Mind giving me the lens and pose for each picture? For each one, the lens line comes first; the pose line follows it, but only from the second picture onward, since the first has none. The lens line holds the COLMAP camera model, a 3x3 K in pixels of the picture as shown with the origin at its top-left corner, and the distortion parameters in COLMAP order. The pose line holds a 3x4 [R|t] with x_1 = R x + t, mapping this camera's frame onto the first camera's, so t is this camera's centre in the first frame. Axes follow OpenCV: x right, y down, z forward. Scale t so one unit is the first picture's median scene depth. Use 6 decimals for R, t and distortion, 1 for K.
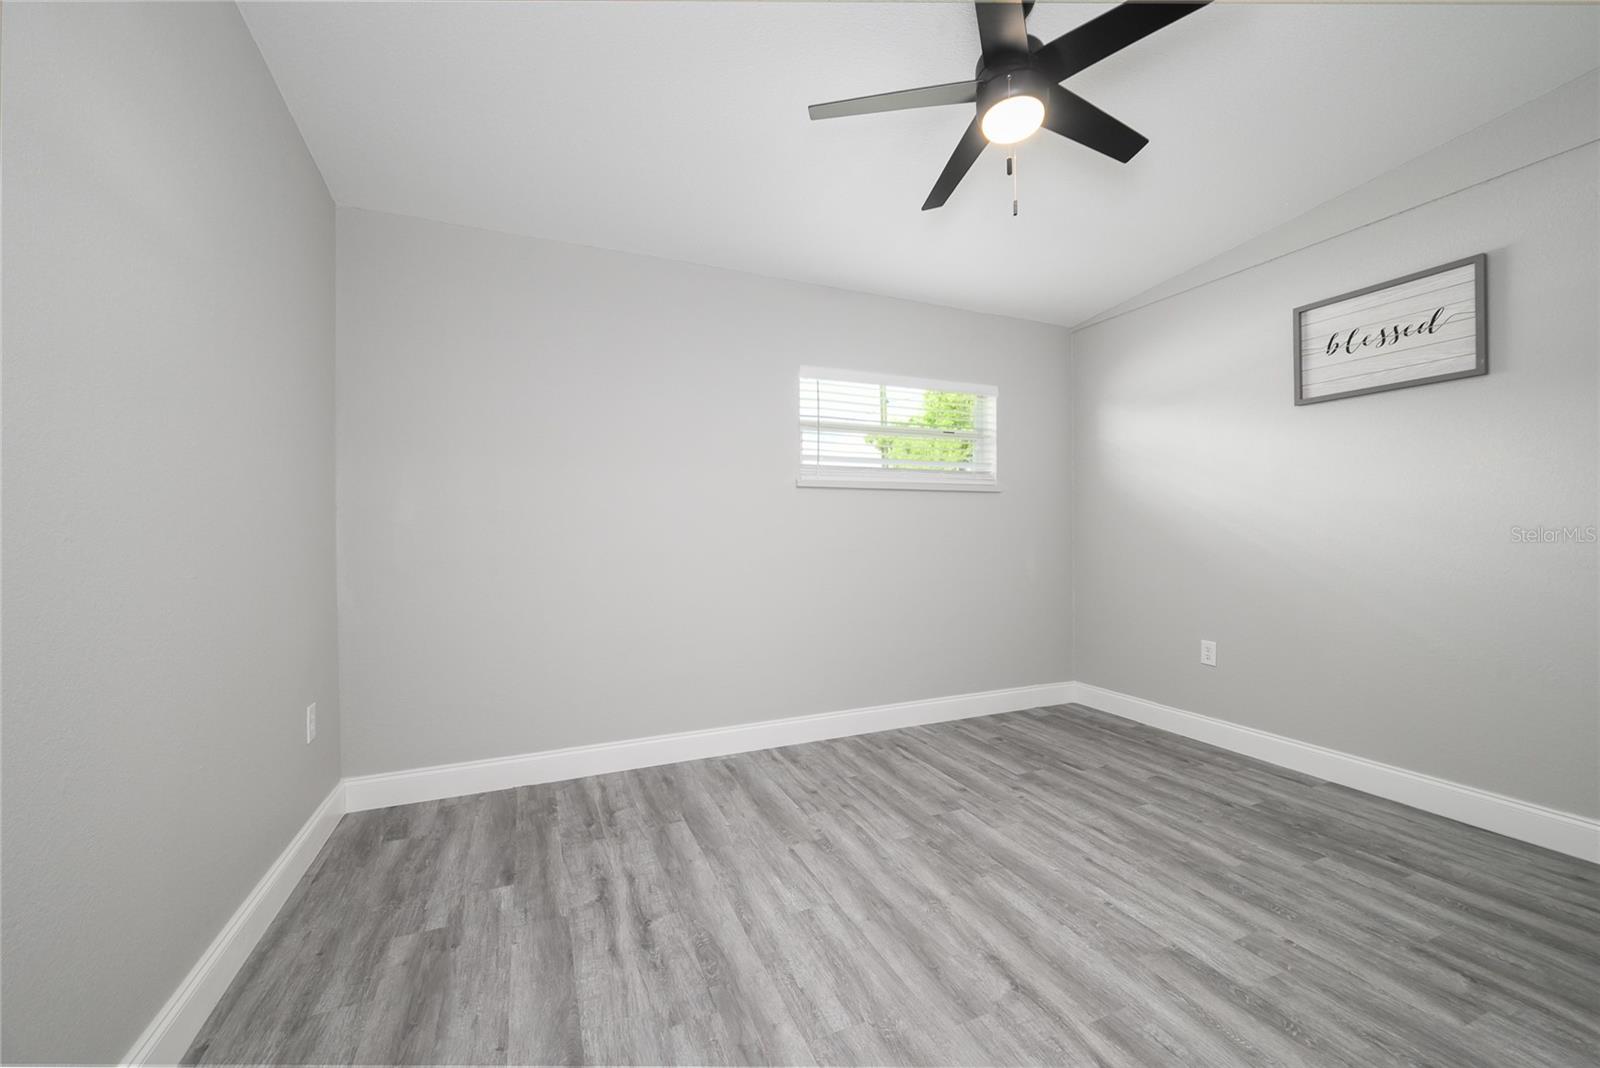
lens RADIAL K [[634.4, 0, 799.3], [0, 634.4, 532.1], [0, 0, 1]] dist [-0.002095, -0.000340]
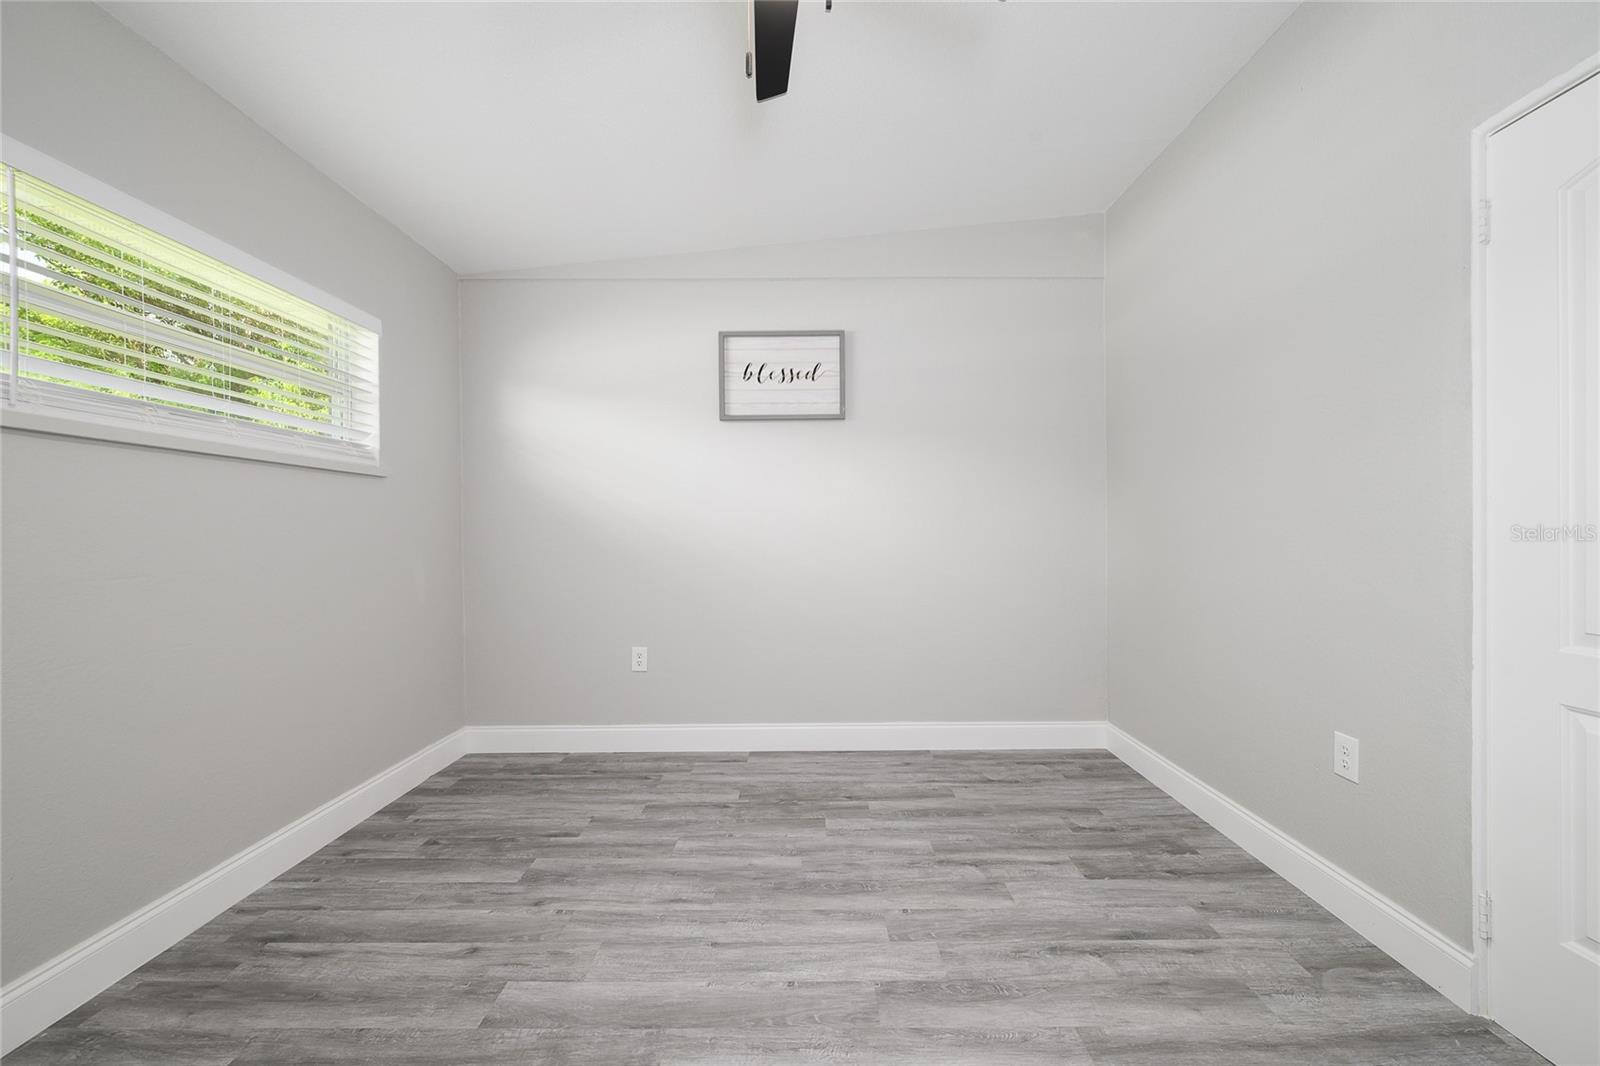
lens RADIAL K [[634.4, 0, 802.4], [0, 634.4, 540.0], [0, 0, 1]] dist [-0.002095, -0.000340]
pose [[0.392113, -0.008054, 0.919882, -0.182898], [0.004362, 0.999967, 0.006896, 0.001262], [-0.919907, 0.001309, 0.392135, 0.460638]]
